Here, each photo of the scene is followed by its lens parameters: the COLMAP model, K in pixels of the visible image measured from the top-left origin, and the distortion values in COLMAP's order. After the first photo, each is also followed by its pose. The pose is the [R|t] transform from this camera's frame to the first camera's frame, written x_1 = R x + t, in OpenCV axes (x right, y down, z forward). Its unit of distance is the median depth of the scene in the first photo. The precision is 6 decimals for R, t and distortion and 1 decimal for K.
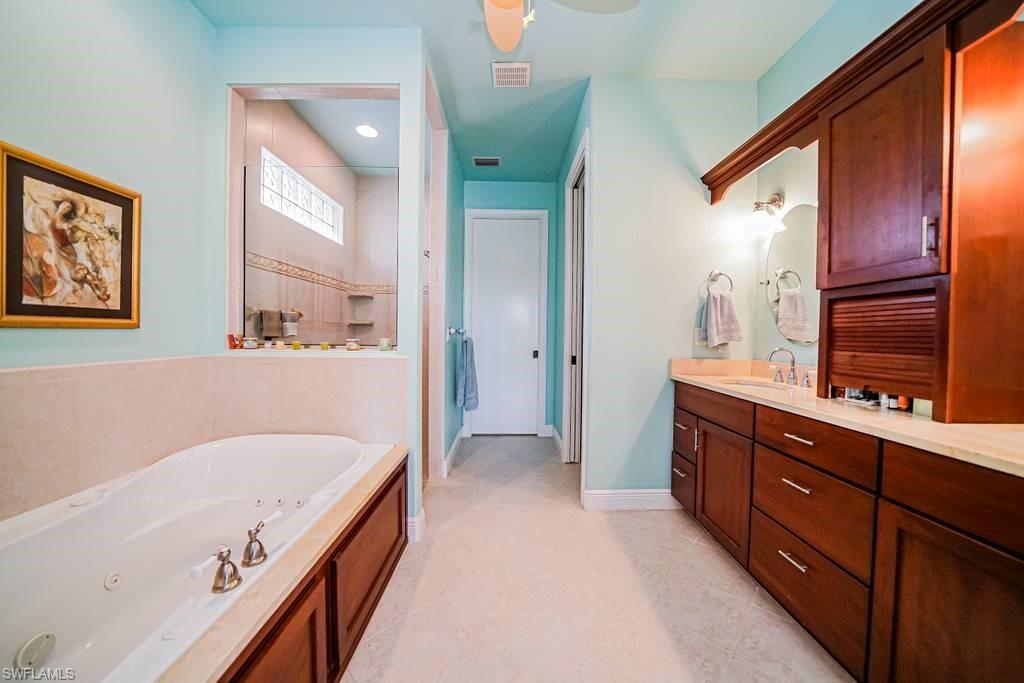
lens RADIAL K [[355.6, 0, 511.5], [0, 355.6, 342.3], [0, 0, 1]] dist [-0.006581, -0.000688]
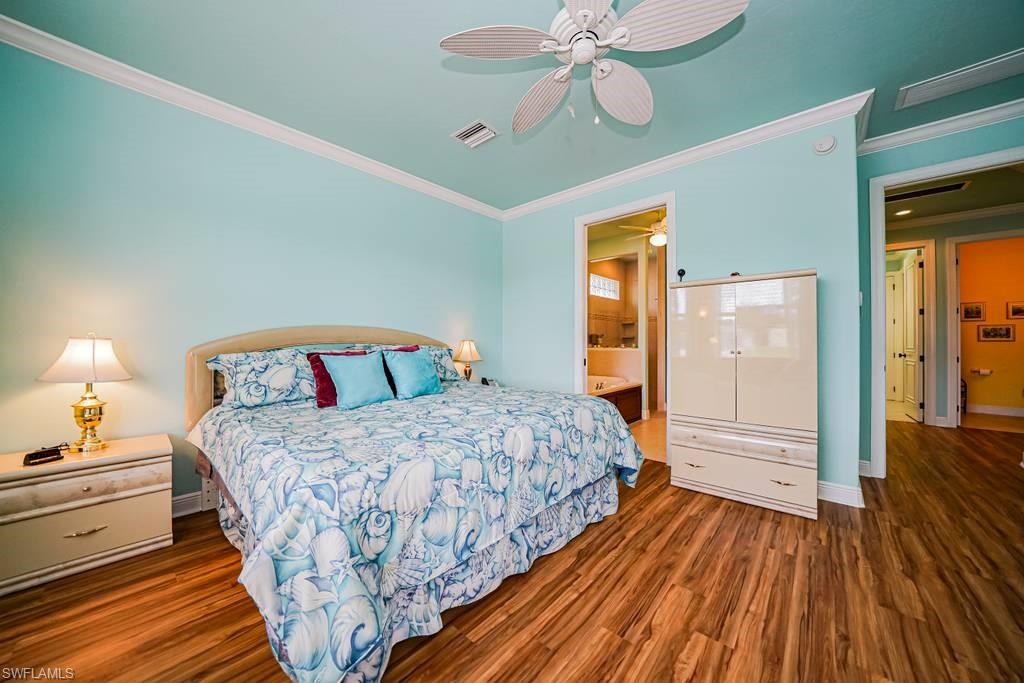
lens RADIAL K [[355.6, 0, 512.3], [0, 355.6, 342.0], [0, 0, 1]] dist [-0.006581, -0.000688]
pose [[0.745040, -0.003468, -0.667010, 0.612421], [-0.010173, 0.999811, -0.016562, 0.022044], [0.666942, 0.019125, 0.744864, -1.325521]]
